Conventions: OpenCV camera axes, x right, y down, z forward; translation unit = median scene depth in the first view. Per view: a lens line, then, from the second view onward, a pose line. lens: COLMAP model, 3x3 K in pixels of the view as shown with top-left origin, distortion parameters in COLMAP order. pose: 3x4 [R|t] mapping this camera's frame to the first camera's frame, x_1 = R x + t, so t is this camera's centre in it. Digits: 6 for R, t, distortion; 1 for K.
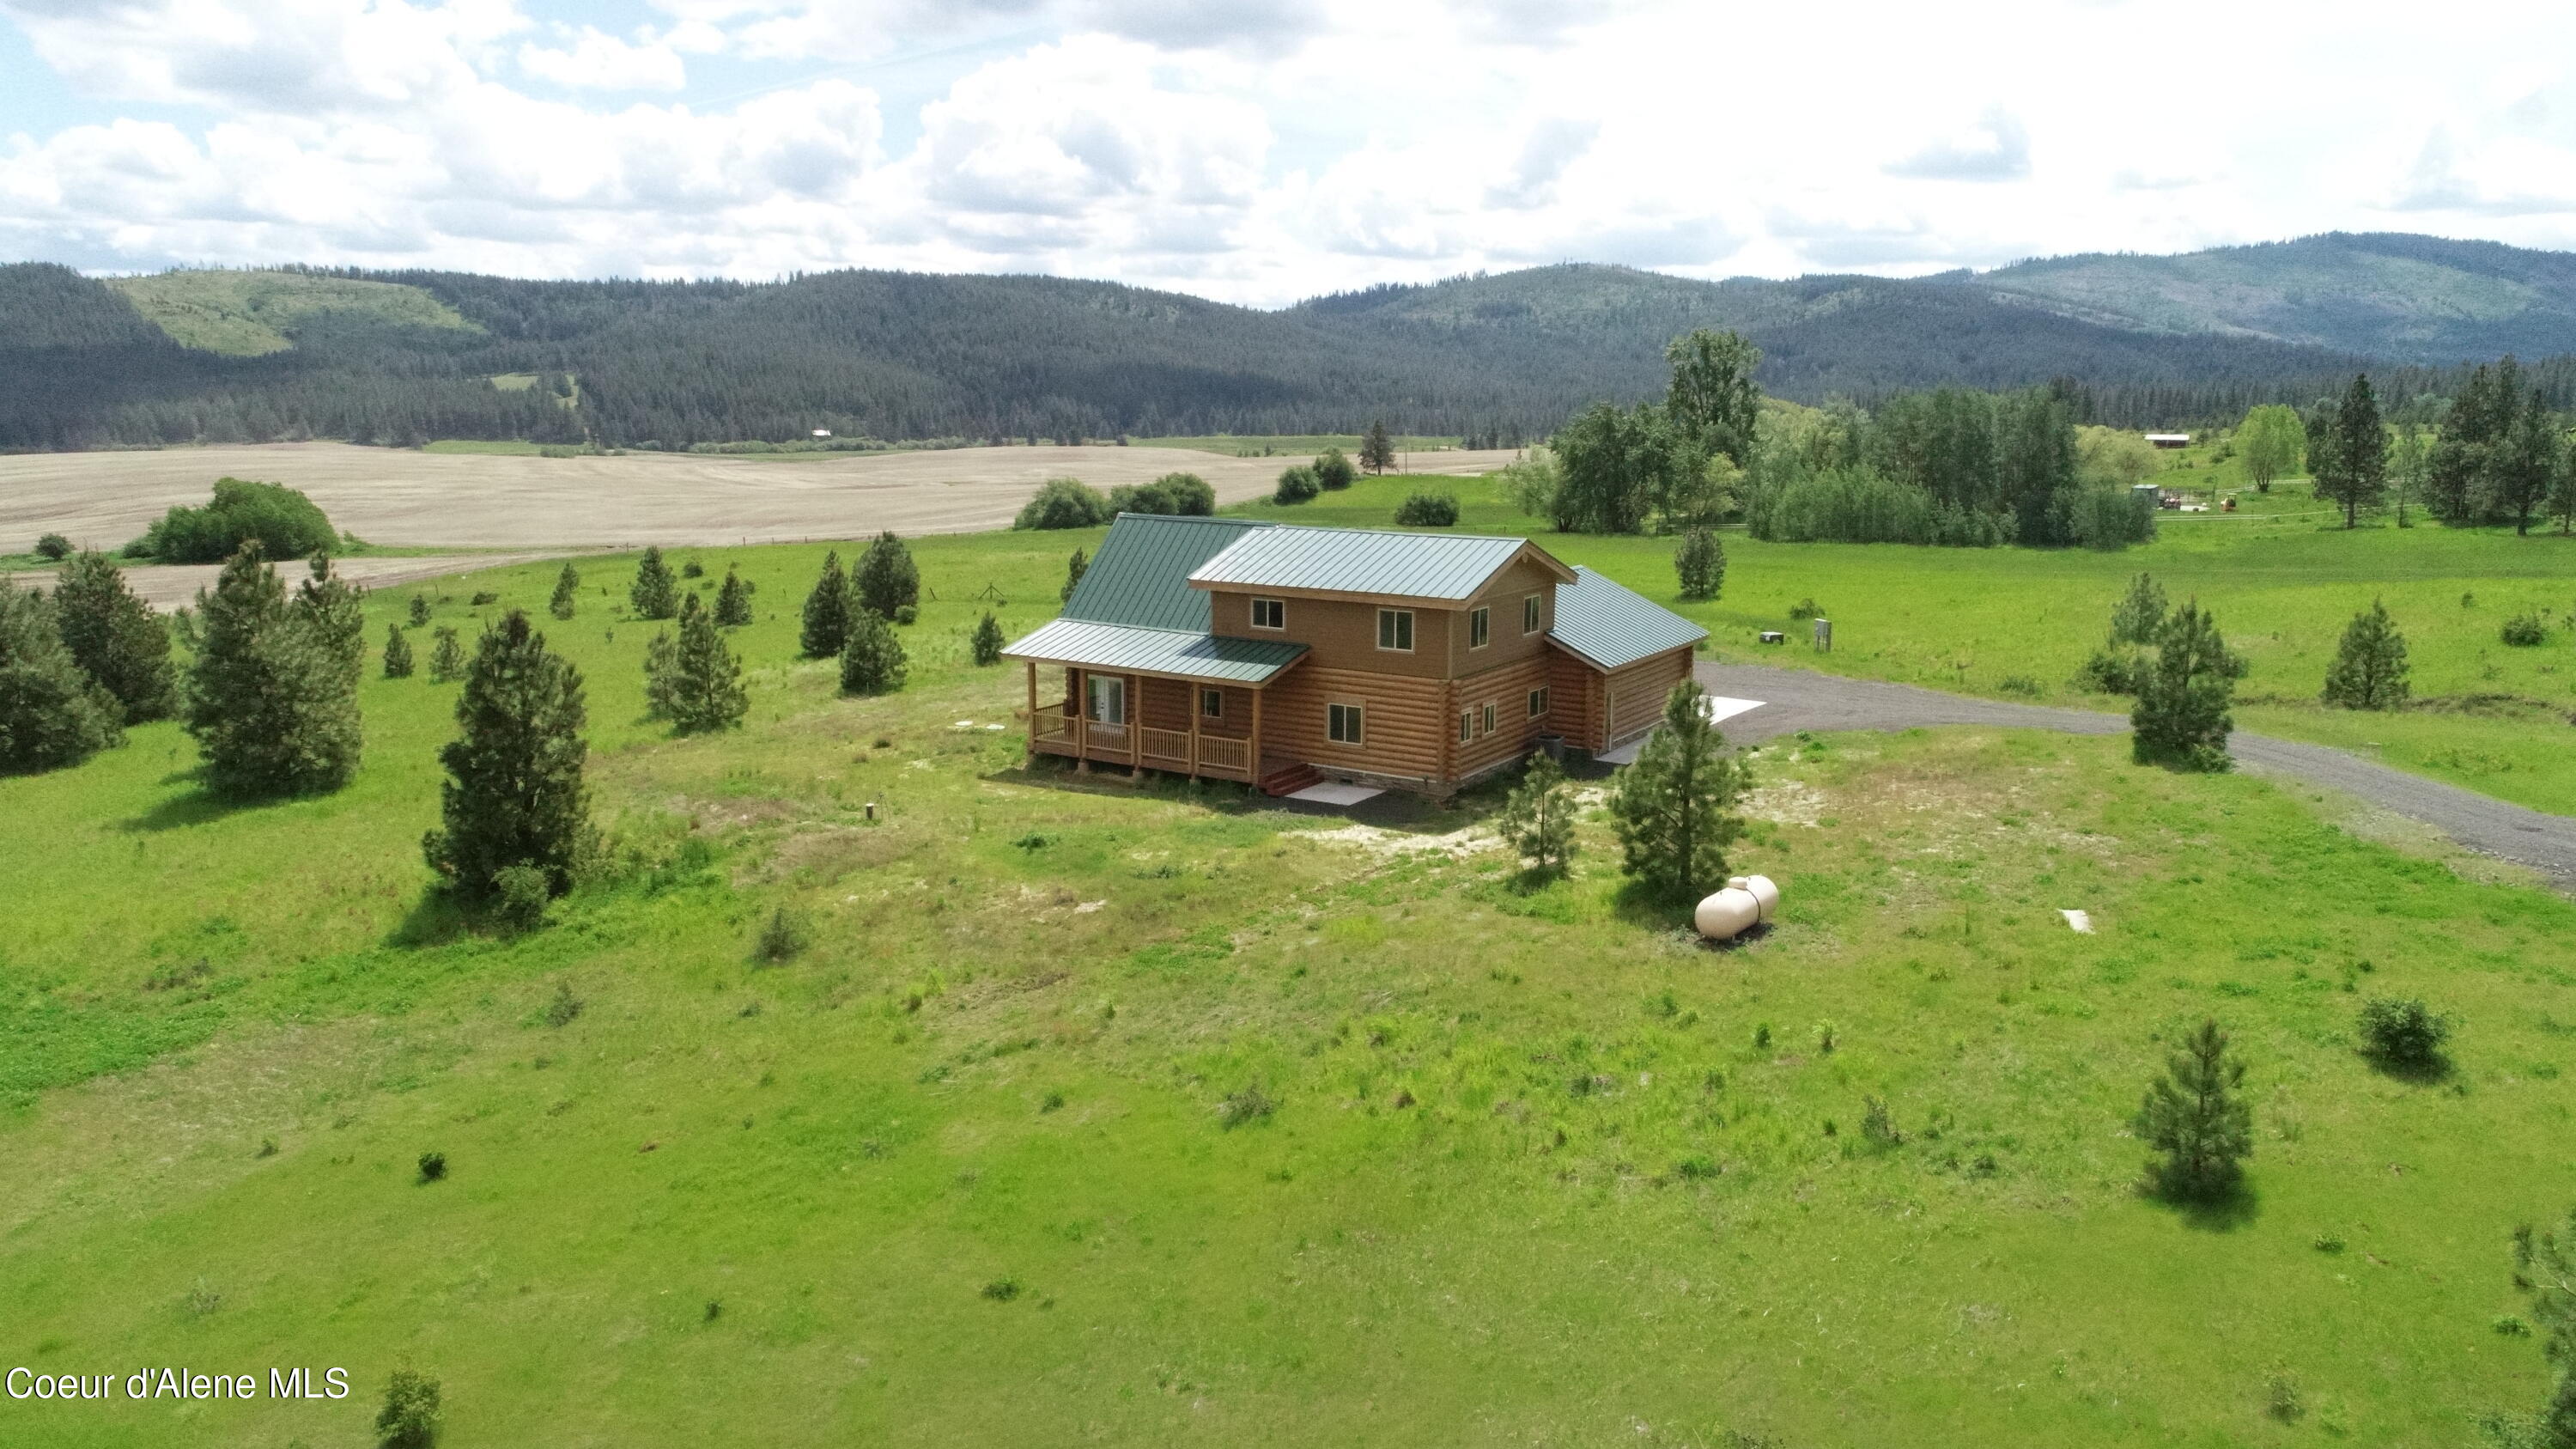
lens RADIAL K [[1735.9, 0, 1288.0], [0, 1735.9, 724.5], [0, 0, 1]] dist [-0.000062, 0.002819]
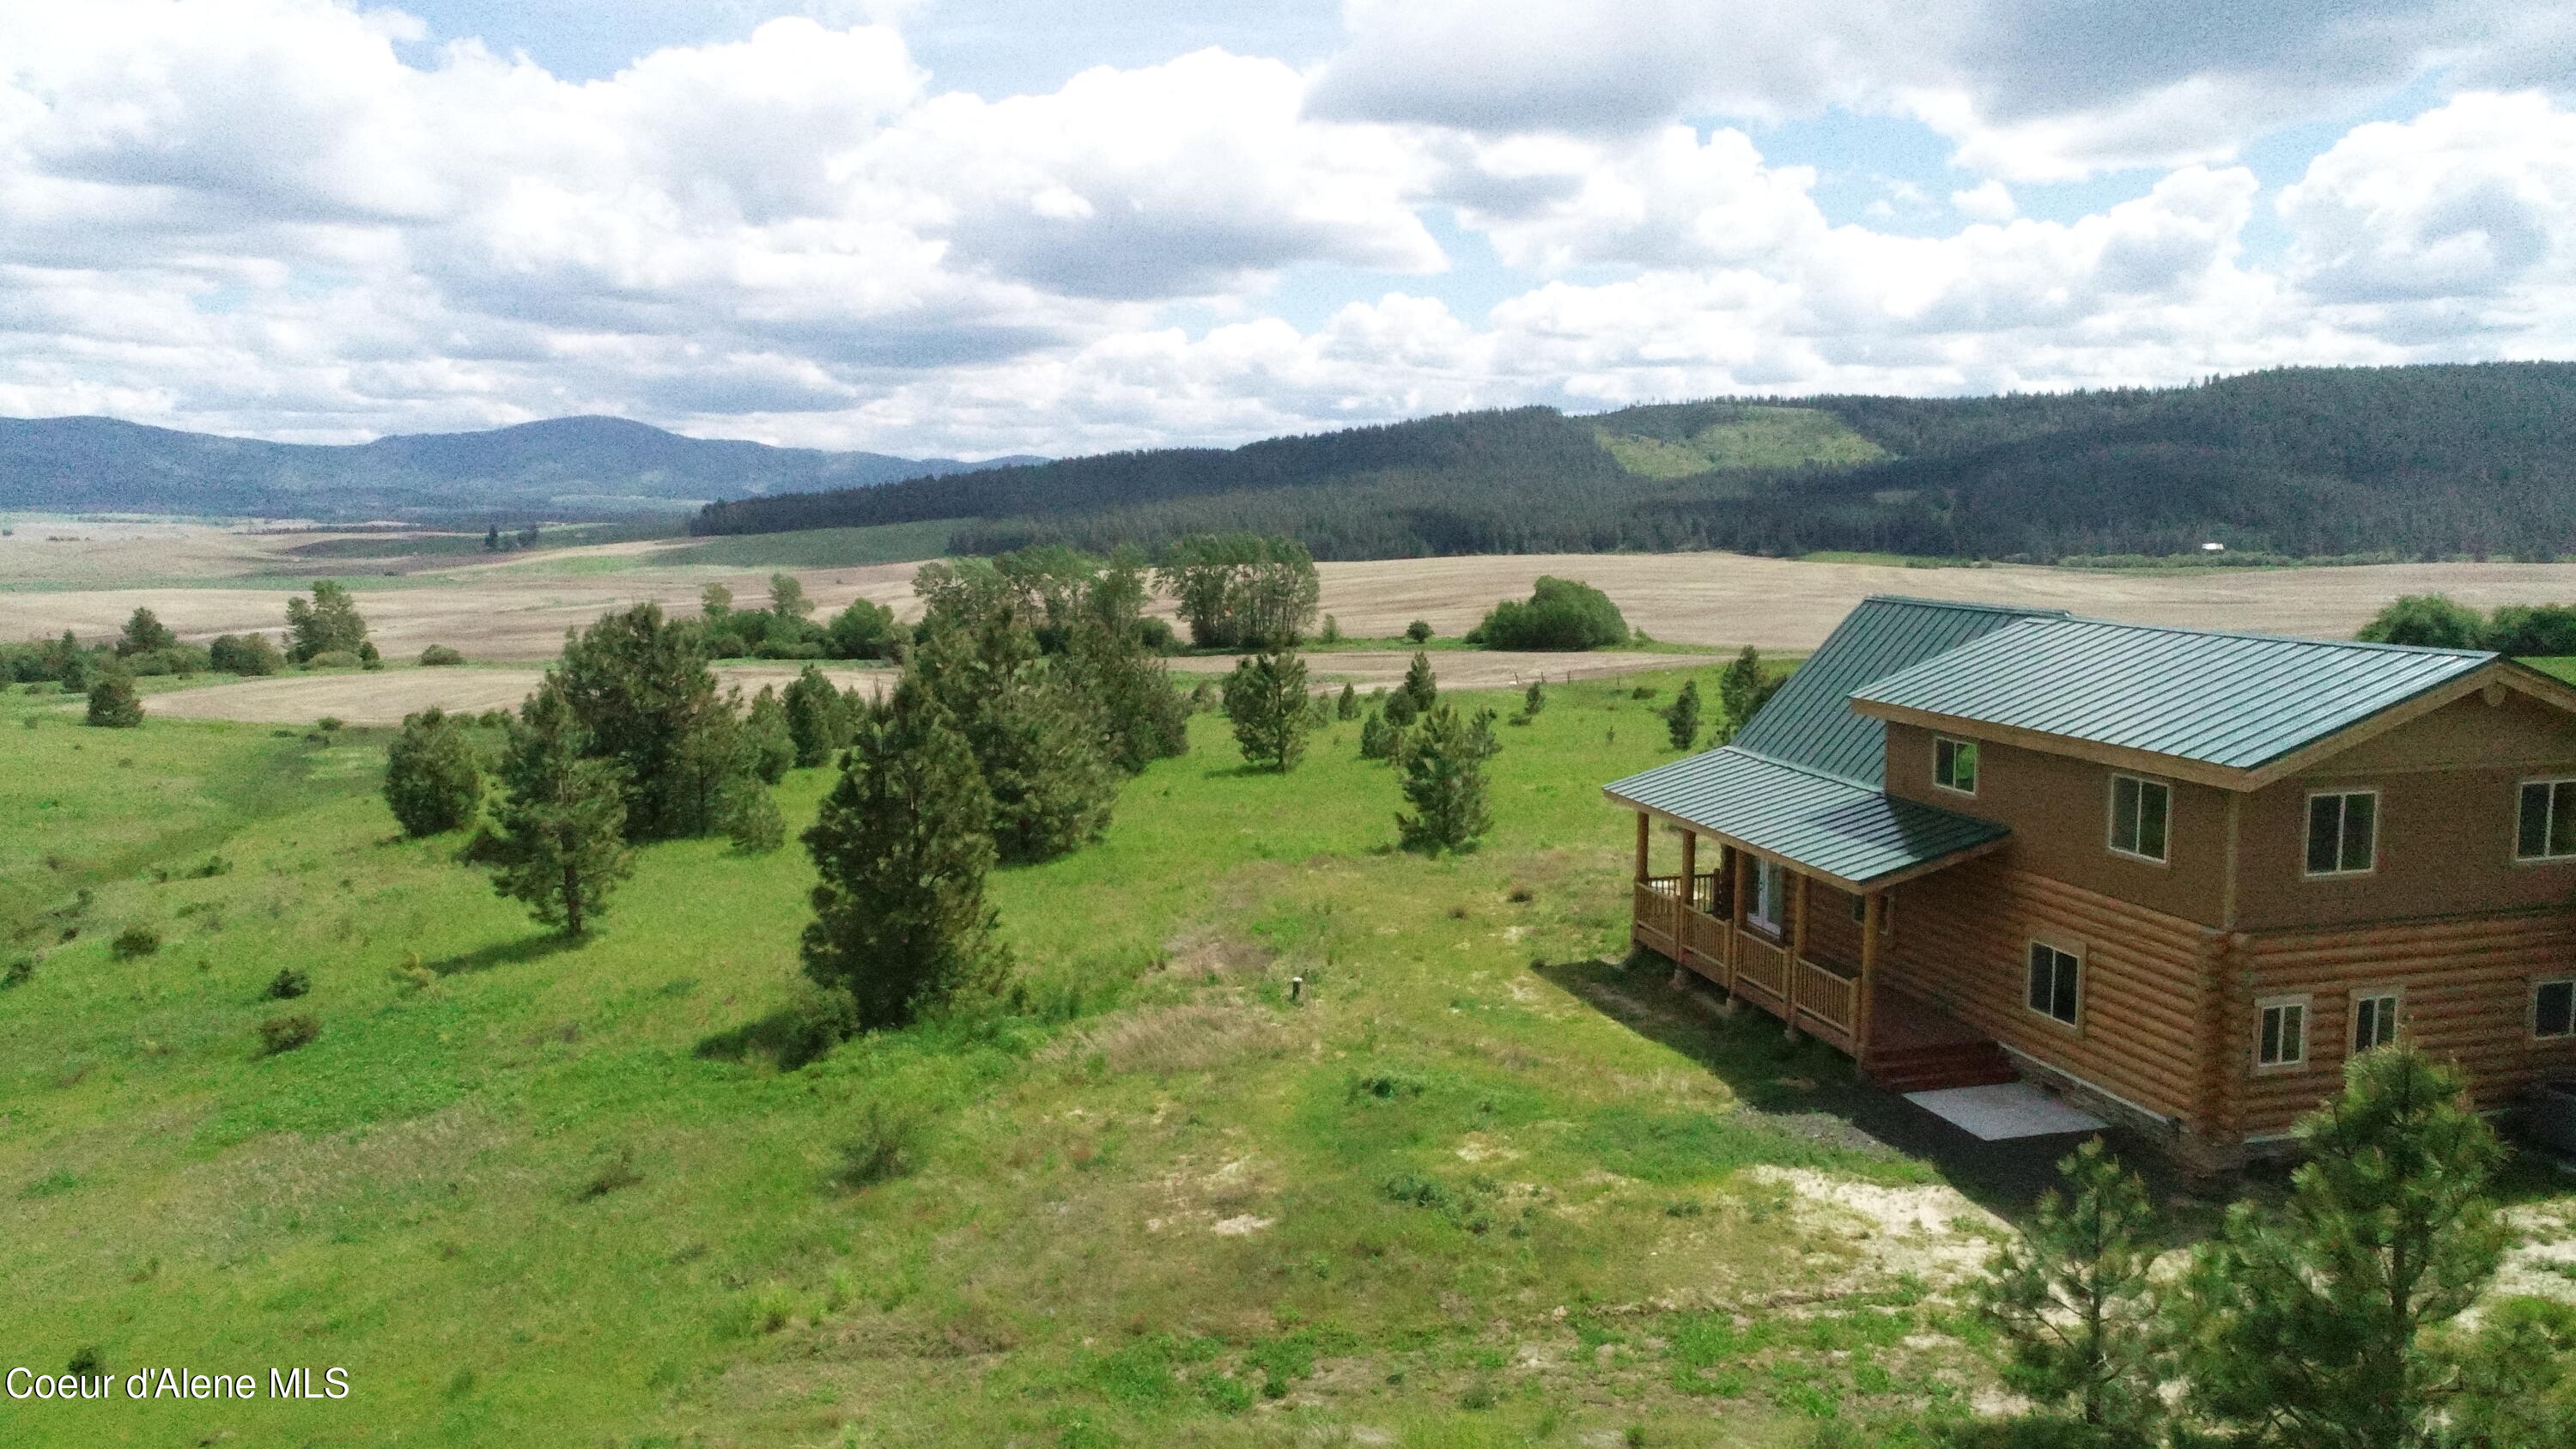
lens RADIAL K [[1735.9, 0, 1288.0], [0, 1735.9, 724.5], [0, 0, 1]] dist [-0.000062, 0.002819]
pose [[0.726346, 0.074775, -0.683250, 0.047564], [-0.118890, 0.992749, -0.017742, -0.009009], [0.676969, 0.094119, 0.729969, 0.095823]]
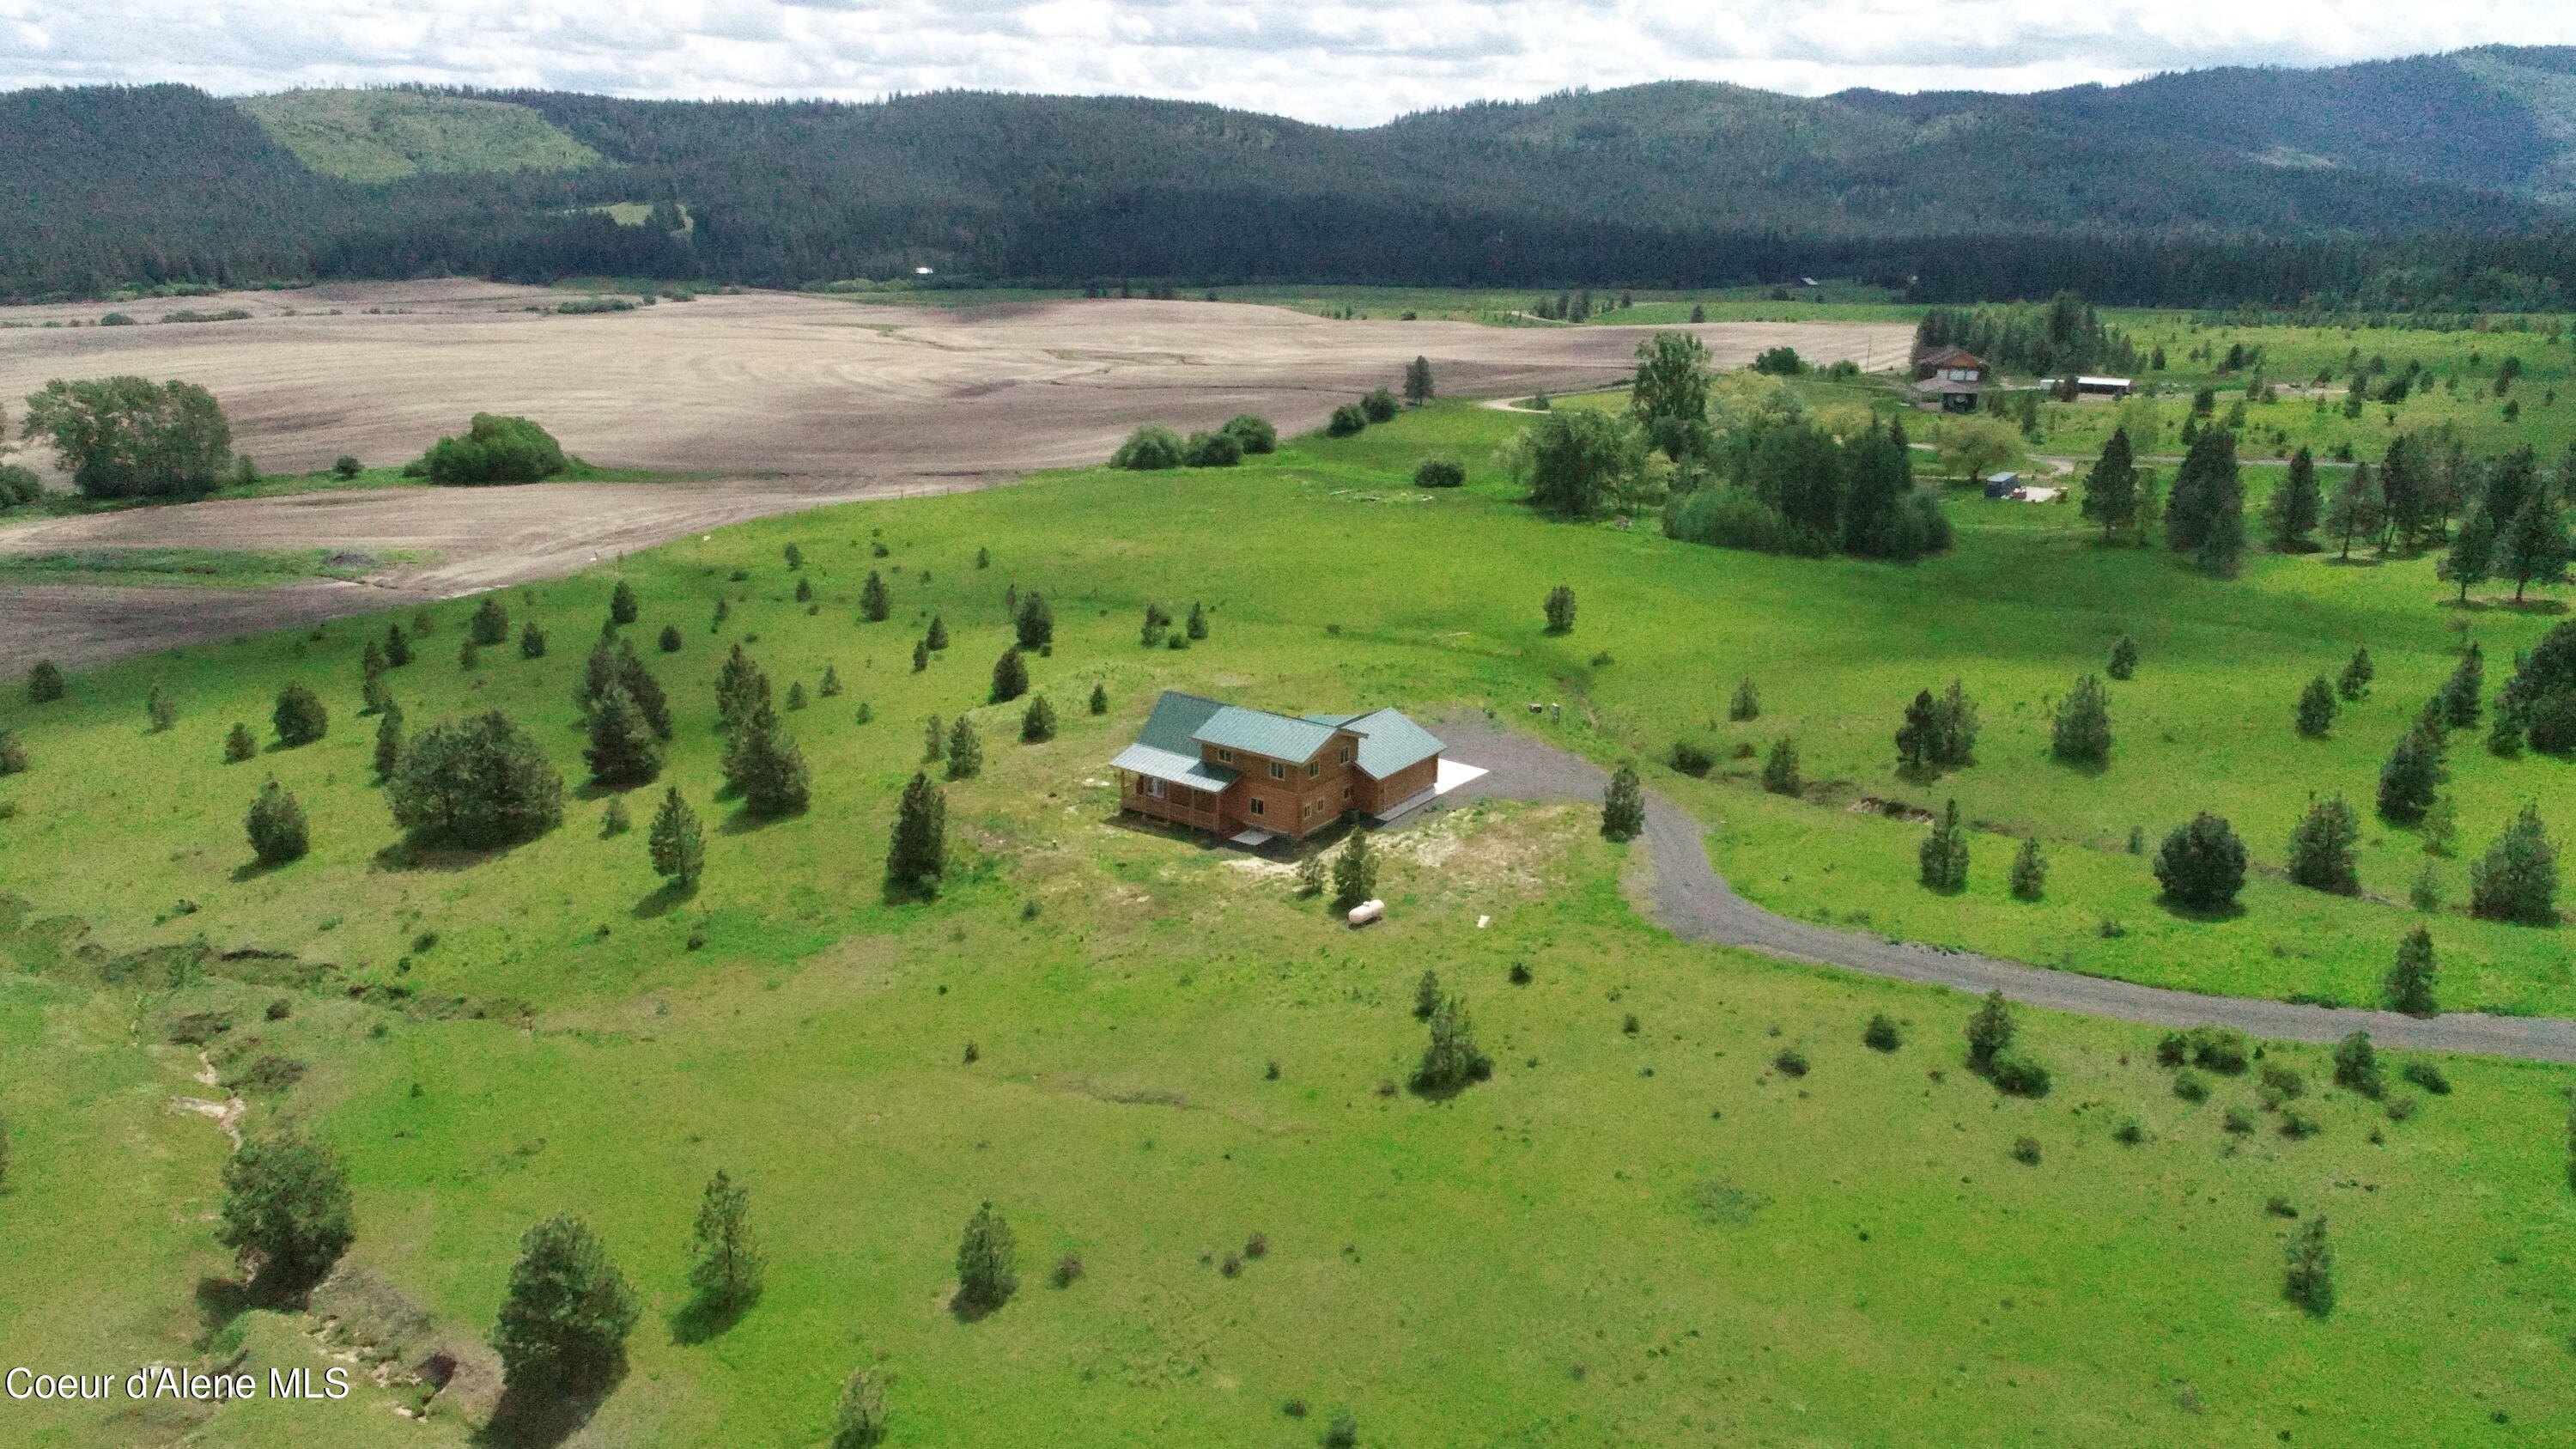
lens RADIAL K [[1735.9, 0, 1288.0], [0, 1735.9, 724.5], [0, 0, 1]] dist [-0.000062, 0.002819]
pose [[0.998446, 0.023559, -0.050511, 0.040484], [-0.018080, 0.994169, 0.106306, -0.076425], [0.052721, -0.105227, 0.993050, -0.274958]]
